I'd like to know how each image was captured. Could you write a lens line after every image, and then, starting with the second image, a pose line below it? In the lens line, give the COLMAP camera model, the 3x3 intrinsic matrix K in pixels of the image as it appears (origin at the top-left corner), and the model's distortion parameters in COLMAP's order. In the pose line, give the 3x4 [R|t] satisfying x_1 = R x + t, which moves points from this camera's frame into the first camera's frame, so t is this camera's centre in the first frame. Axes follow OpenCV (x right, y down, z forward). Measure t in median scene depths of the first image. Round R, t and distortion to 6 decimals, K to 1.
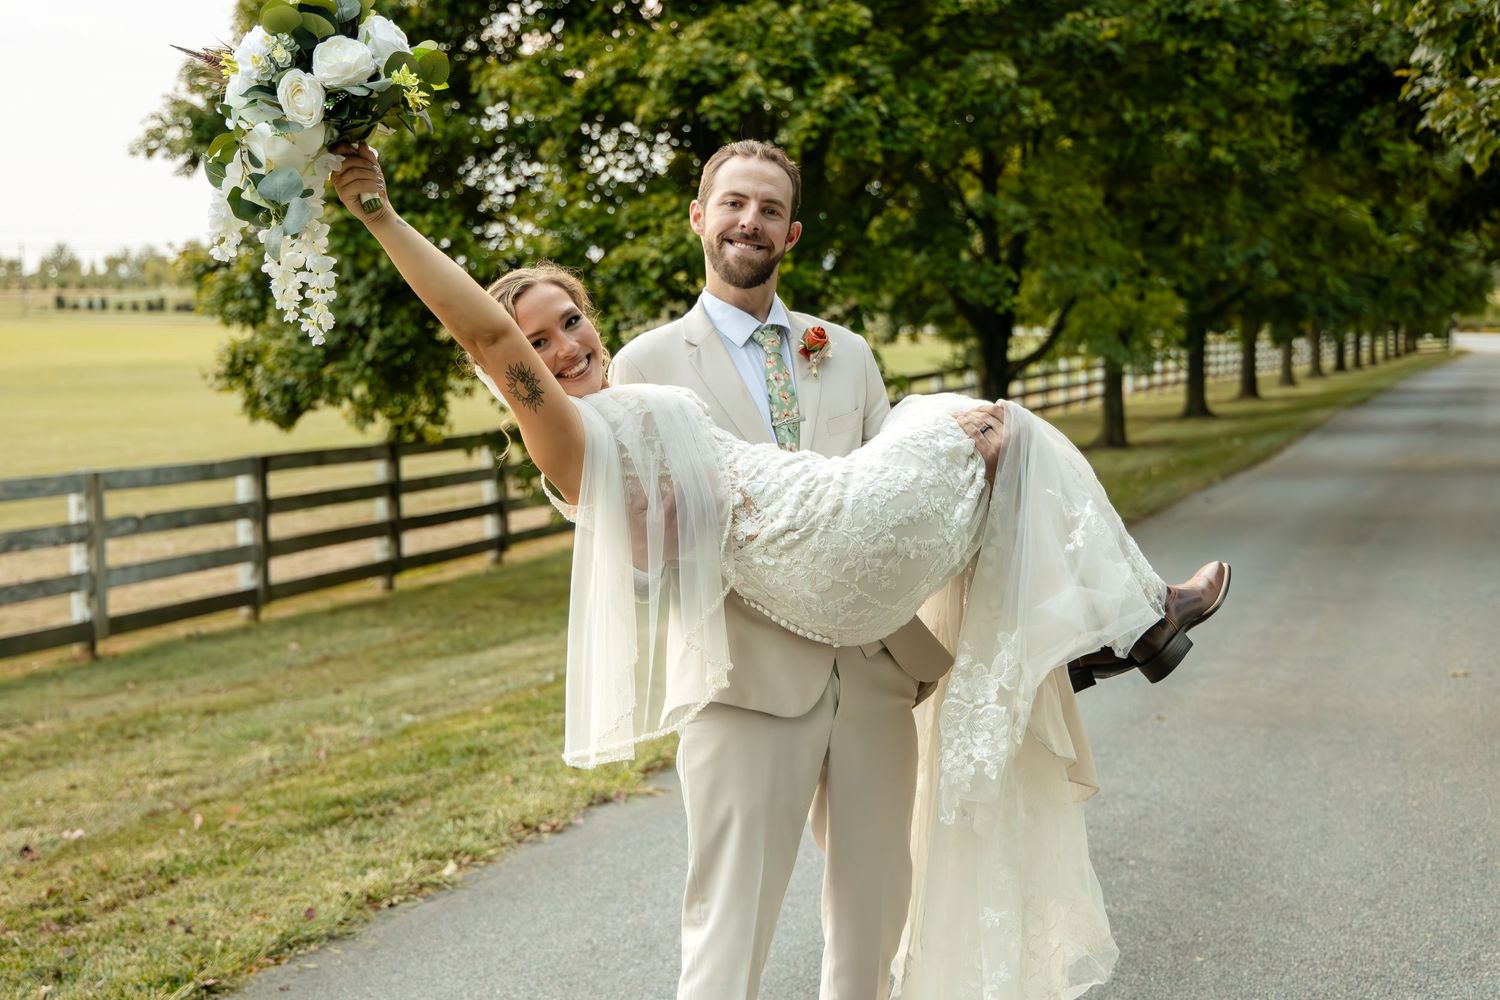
lens RADIAL K [[2661.0, 0, 751.4], [0, 2661.0, 501.0], [0, 0, 1]] dist [0.087859, 0.000000]
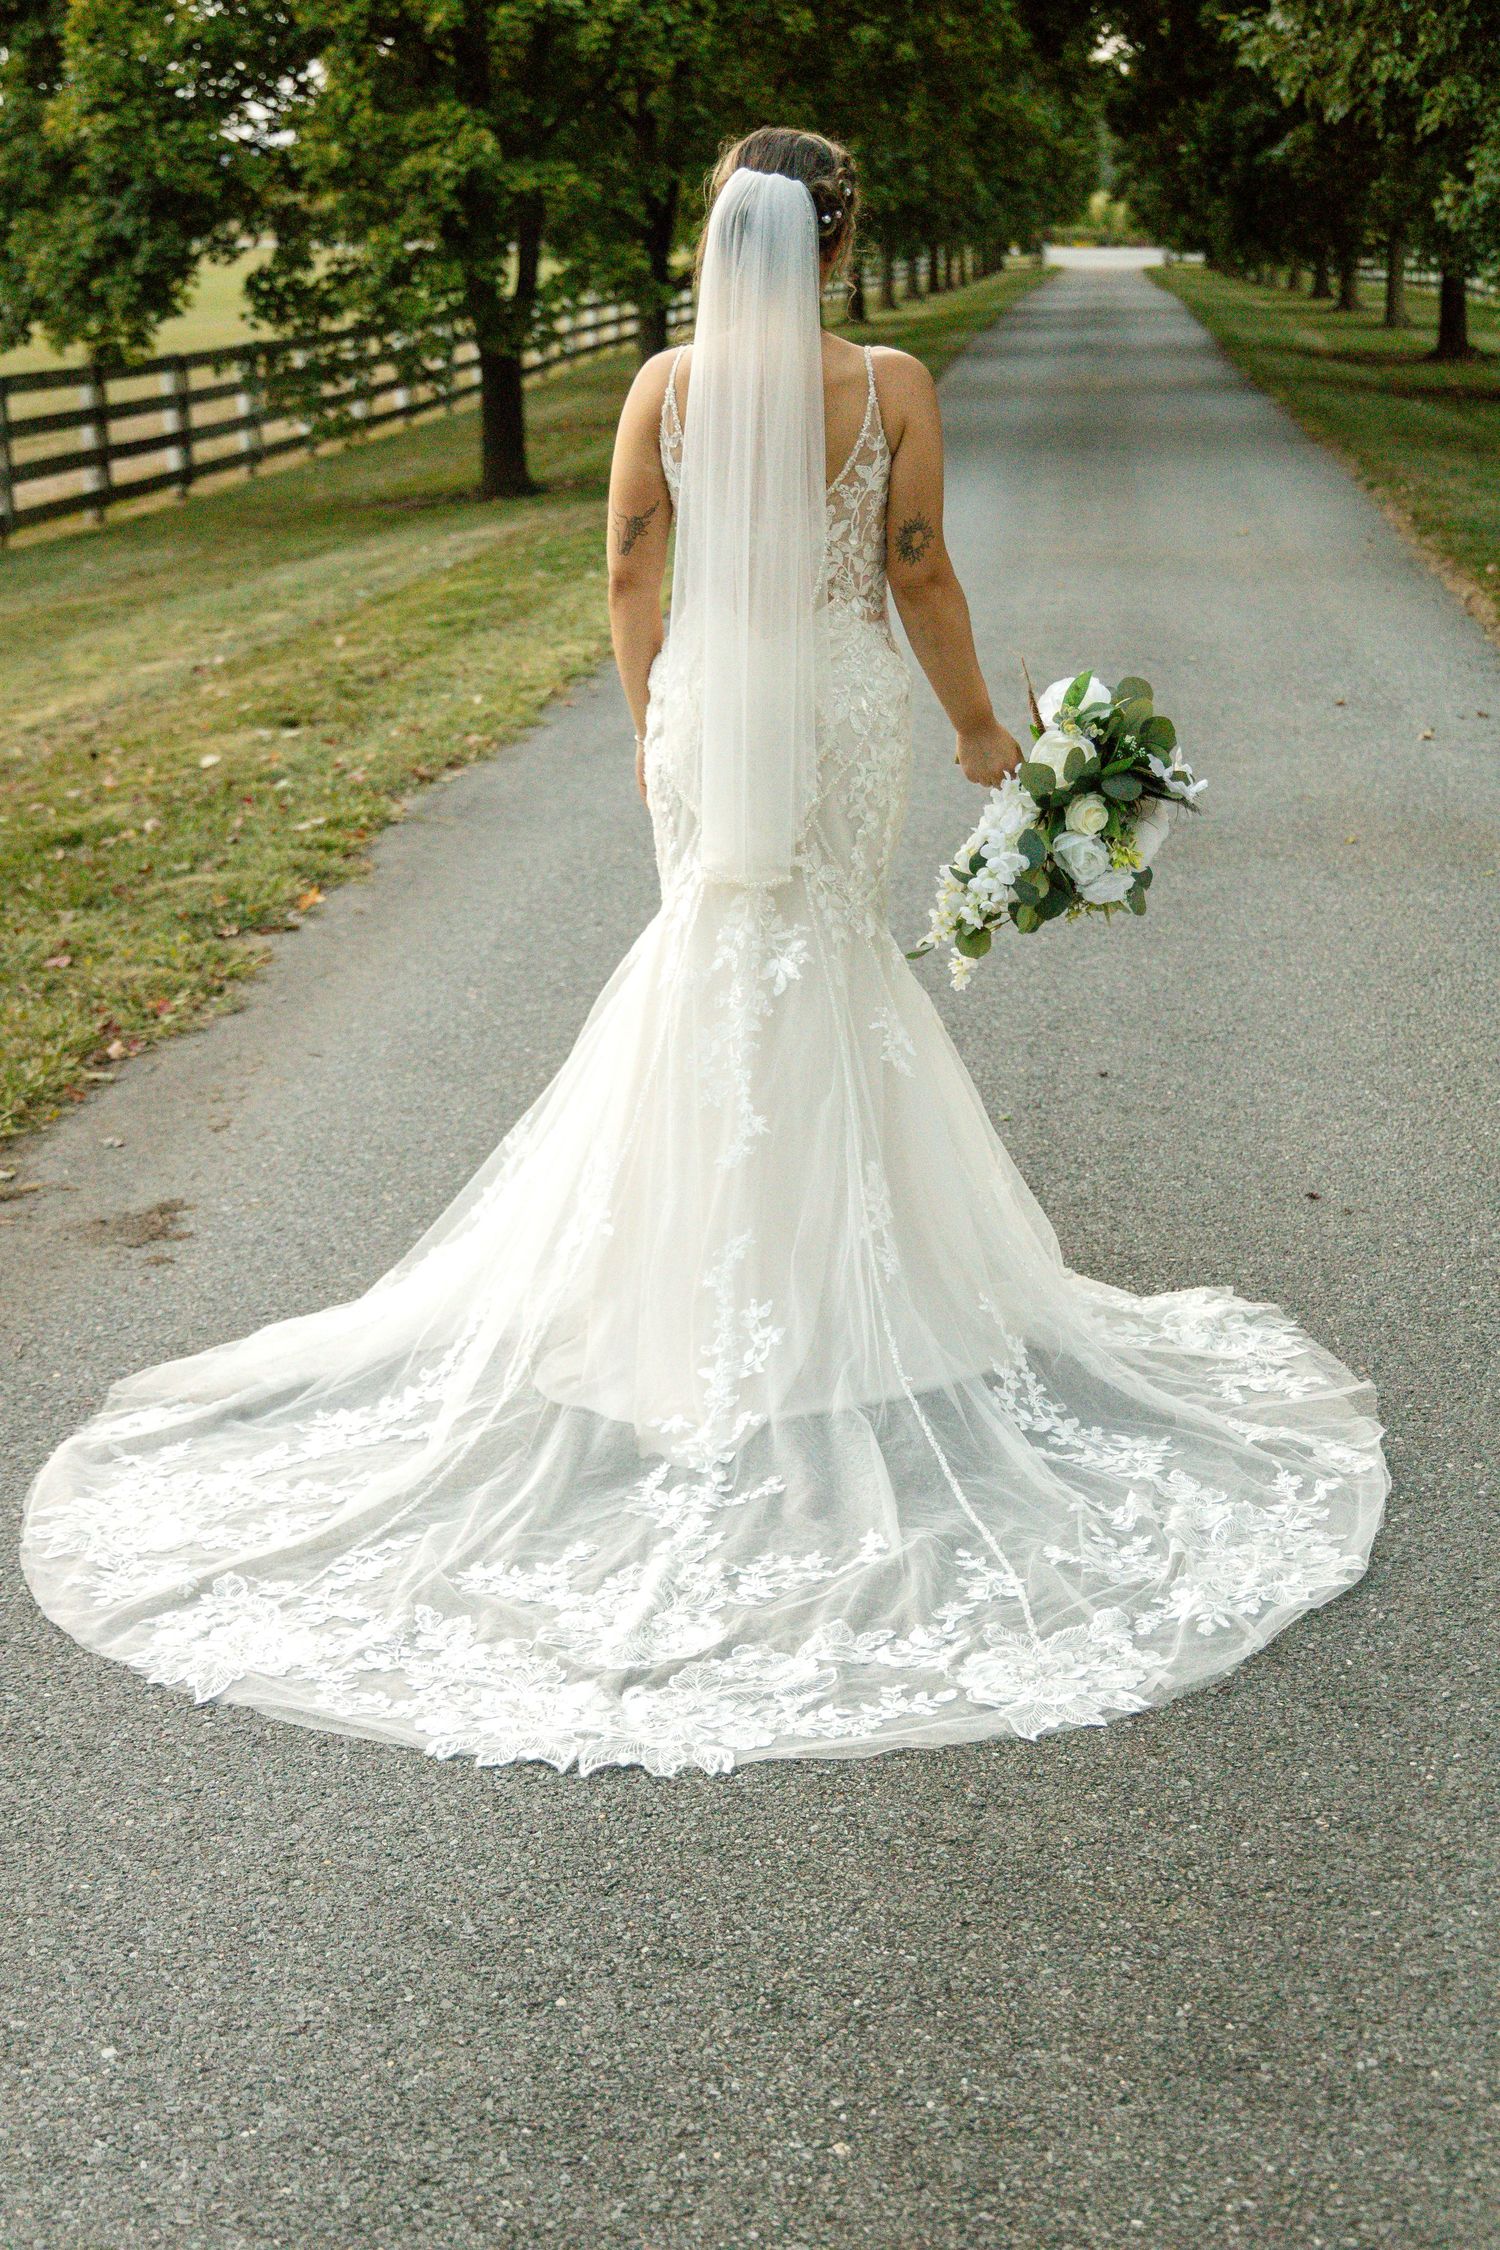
lens RADIAL K [[3595.6, 0, 749.1], [0, 3595.6, 1123.2], [0, 0, 1]] dist [0.048185, 0.000000]
pose [[0.979762, -0.052809, 0.193076, -0.194857], [0.018623, 0.984436, 0.174757, 0.027374], [-0.199300, -0.167624, 0.965496, -0.391703]]
